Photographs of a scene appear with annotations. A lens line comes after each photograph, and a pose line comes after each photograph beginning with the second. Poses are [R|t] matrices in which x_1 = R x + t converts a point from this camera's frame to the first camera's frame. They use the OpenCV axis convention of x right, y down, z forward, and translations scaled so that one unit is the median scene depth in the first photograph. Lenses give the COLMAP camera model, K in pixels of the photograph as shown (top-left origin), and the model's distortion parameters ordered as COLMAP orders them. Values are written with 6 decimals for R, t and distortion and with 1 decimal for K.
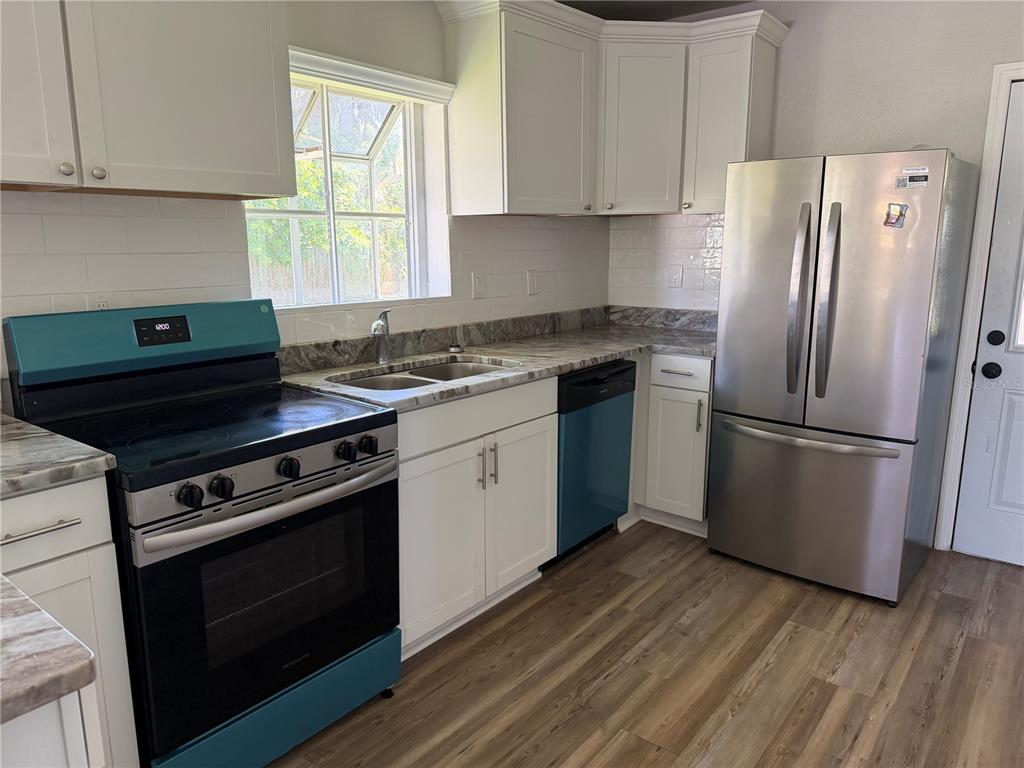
lens RADIAL K [[725.5, 0, 518.1], [0, 725.5, 386.9], [0, 0, 1]] dist [0.090771, -0.127524]
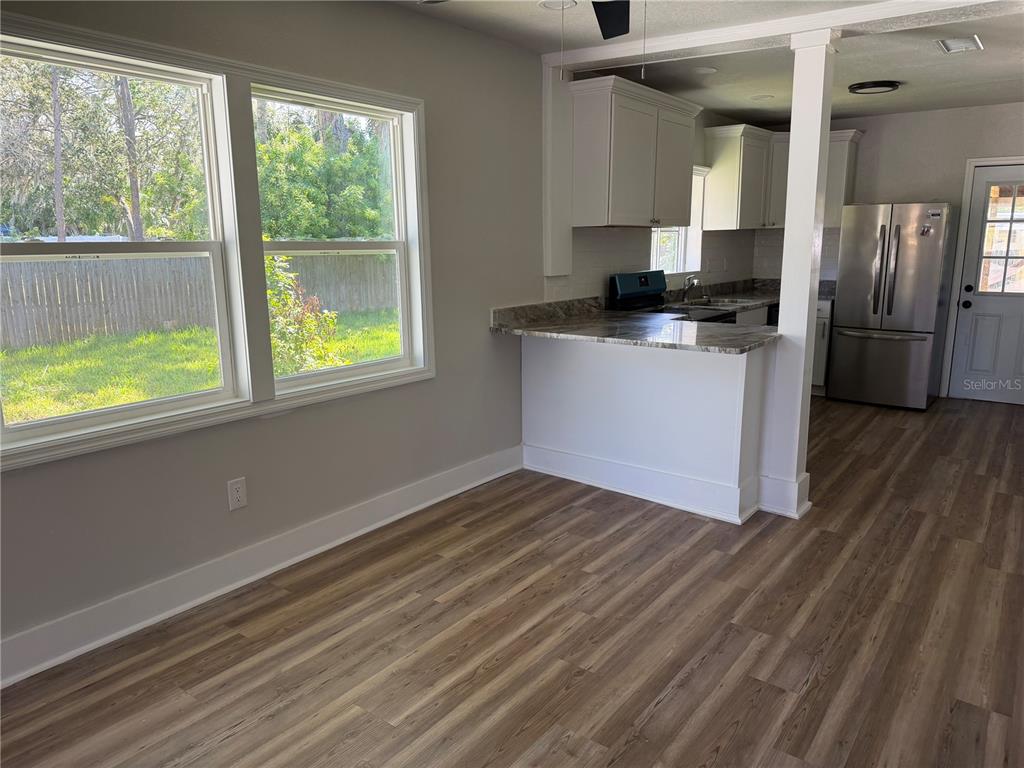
lens RADIAL K [[725.5, 0, 518.1], [0, 725.5, 386.9], [0, 0, 1]] dist [0.090771, -0.127524]
pose [[0.999341, -0.011841, 0.034311, -0.810938], [0.011769, 0.999928, 0.002305, 0.223087], [-0.034336, -0.001900, 0.999409, -1.204858]]
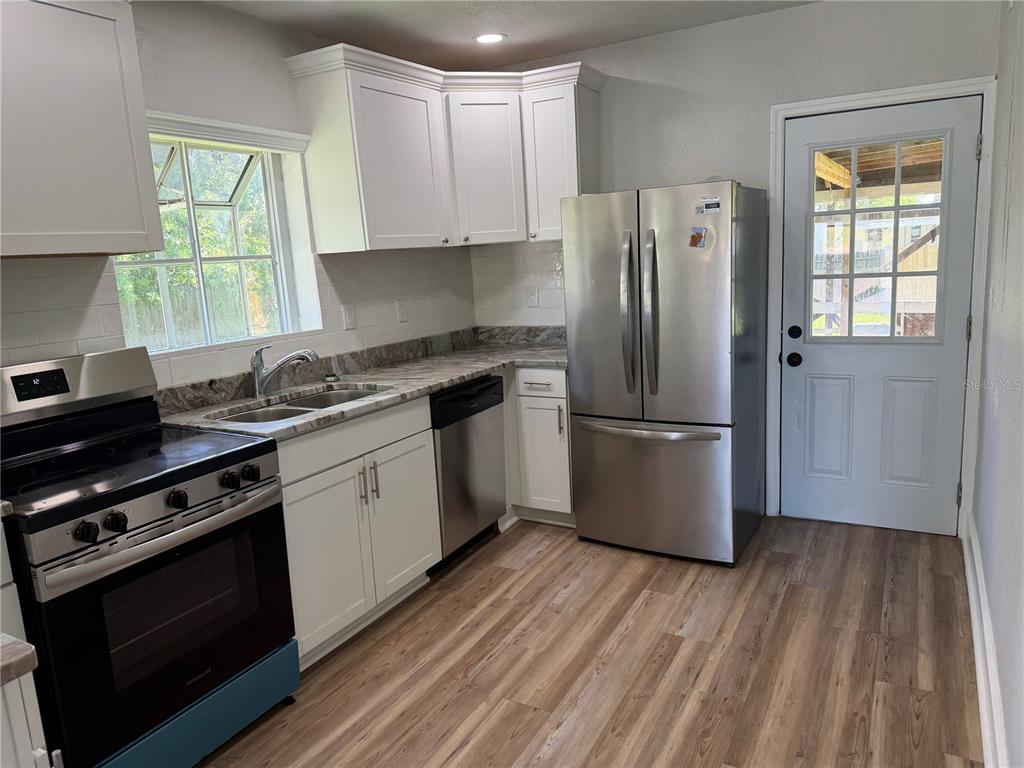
lens RADIAL K [[725.5, 0, 518.1], [0, 725.5, 386.9], [0, 0, 1]] dist [0.090771, -0.127524]
pose [[0.985154, -0.084025, 0.149702, 0.027042], [0.087831, 0.995954, -0.018986, 0.005724], [-0.147502, 0.031853, 0.988549, -0.119065]]
